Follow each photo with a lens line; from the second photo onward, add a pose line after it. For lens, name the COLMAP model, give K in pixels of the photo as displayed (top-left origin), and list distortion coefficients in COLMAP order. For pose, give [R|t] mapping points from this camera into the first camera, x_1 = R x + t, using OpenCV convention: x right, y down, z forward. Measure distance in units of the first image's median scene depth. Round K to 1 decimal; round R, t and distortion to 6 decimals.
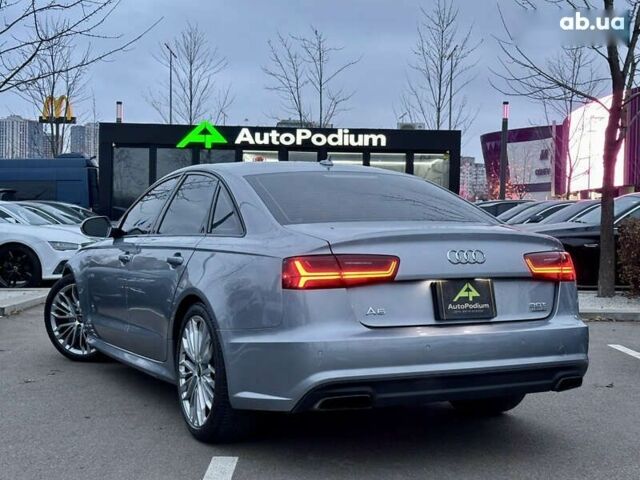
lens RADIAL K [[948.5, 0, 308.9], [0, 948.5, 240.2], [0, 0, 1]] dist [0.283286, -1.108432]
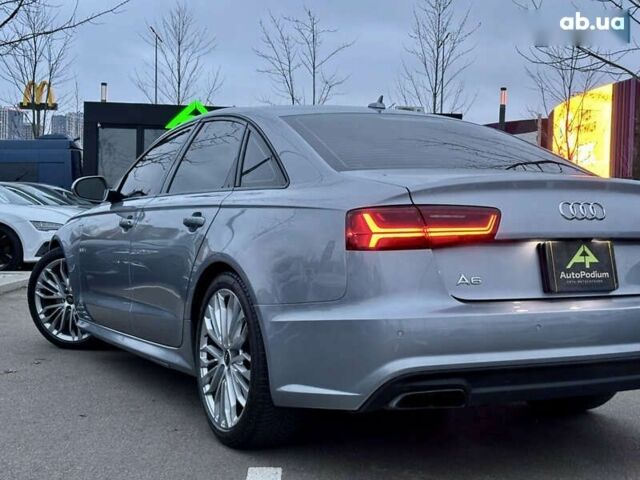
lens RADIAL K [[946.9, 0, 320.0], [0, 946.9, 240.0], [0, 0, 1]] dist [0.256113, -0.953543]
pose [[0.999523, 0.005939, 0.030319, -0.059747], [-0.006145, 0.999959, 0.006715, 0.031572], [-0.030278, -0.006899, 0.999518, 0.199743]]
